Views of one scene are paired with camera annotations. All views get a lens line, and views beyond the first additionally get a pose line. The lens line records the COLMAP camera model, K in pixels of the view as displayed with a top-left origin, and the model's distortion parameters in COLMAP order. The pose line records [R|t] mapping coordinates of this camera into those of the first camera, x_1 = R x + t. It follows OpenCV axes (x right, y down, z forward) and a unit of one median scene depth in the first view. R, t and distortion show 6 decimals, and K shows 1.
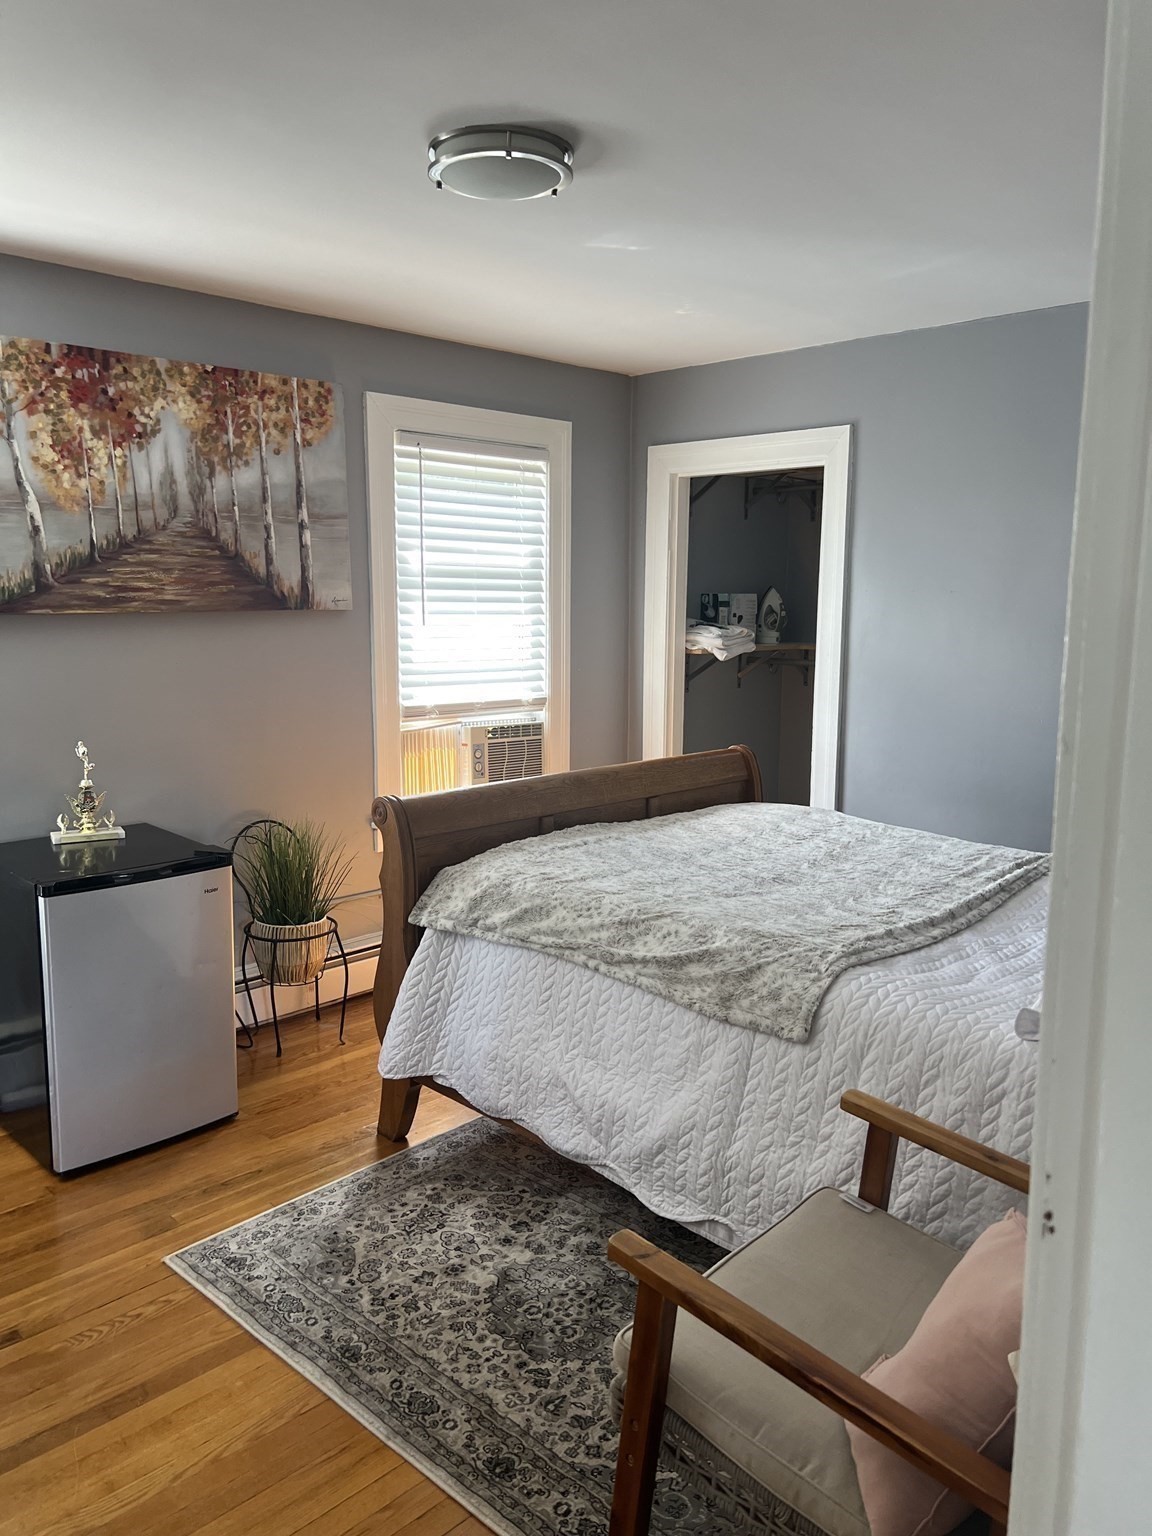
lens RADIAL K [[1169.8, 0, 574.9], [0, 1169.8, 774.7], [0, 0, 1]] dist [0.054388, -0.063399]
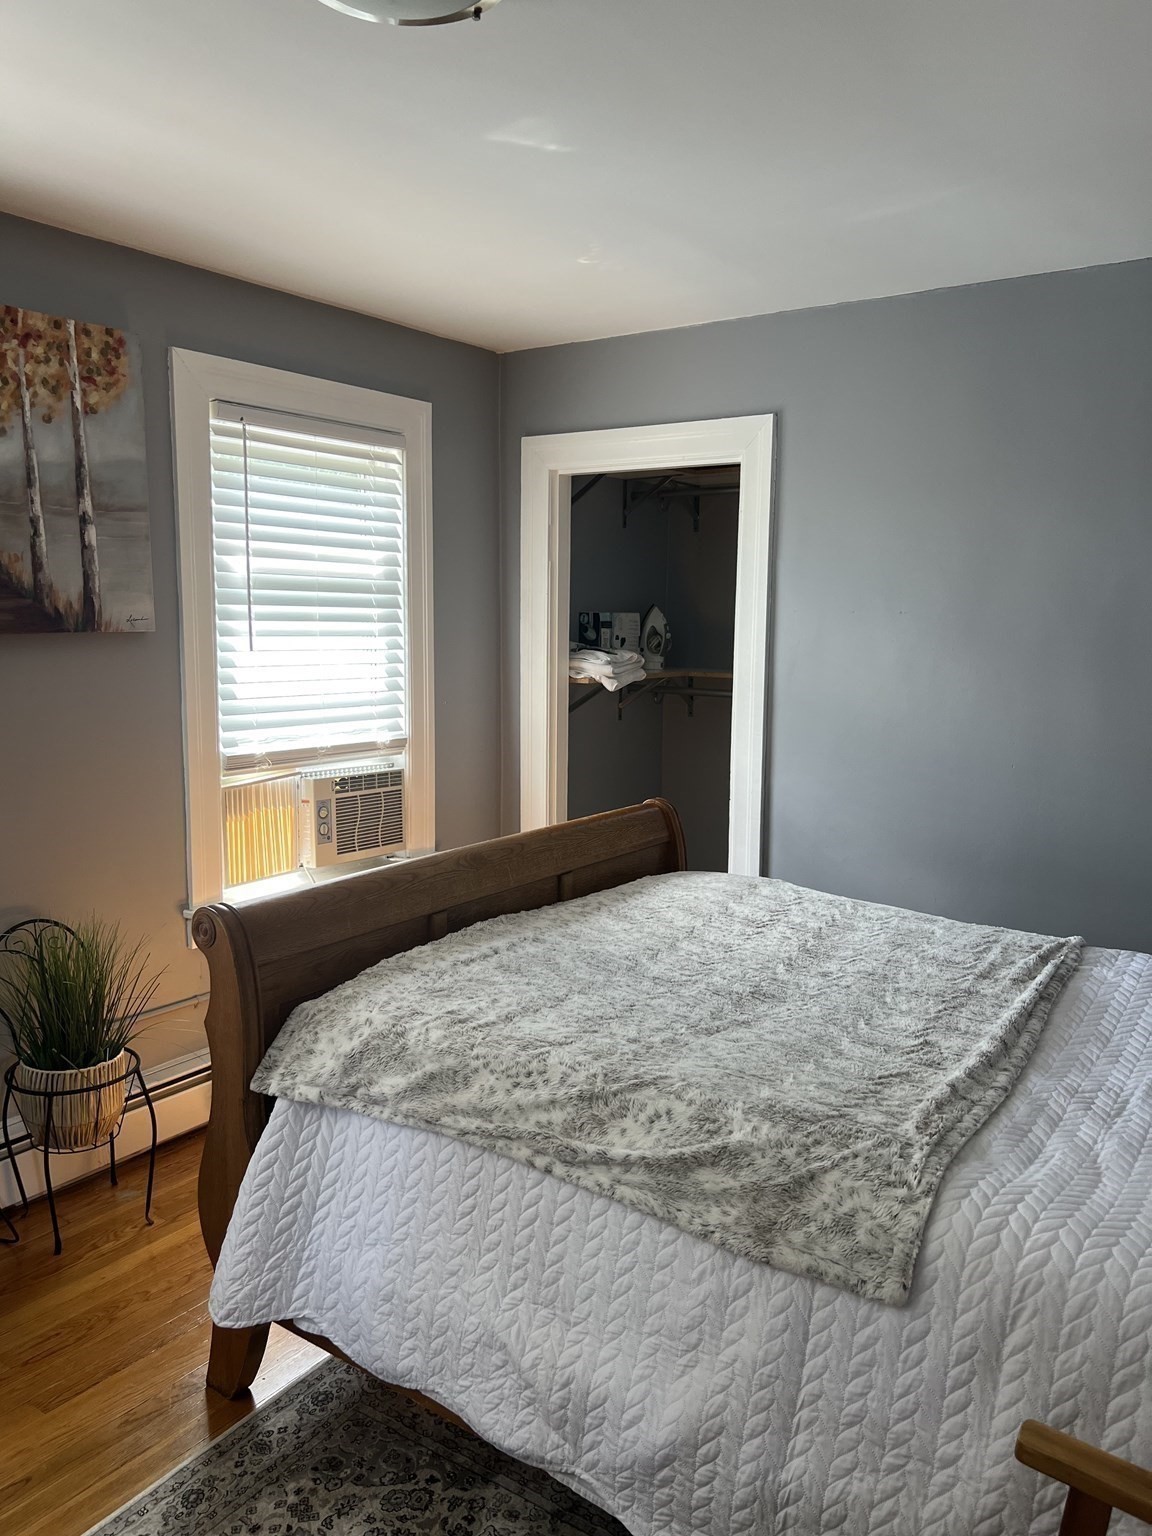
lens RADIAL K [[1152.9, 0, 581.0], [0, 1152.9, 764.5], [0, 0, 1]] dist [0.007887, -0.008955]
pose [[0.985310, -0.016260, 0.170000, -0.062605], [0.019619, 0.999644, -0.018098, -0.047628], [-0.169645, 0.021167, 0.985278, 0.294681]]
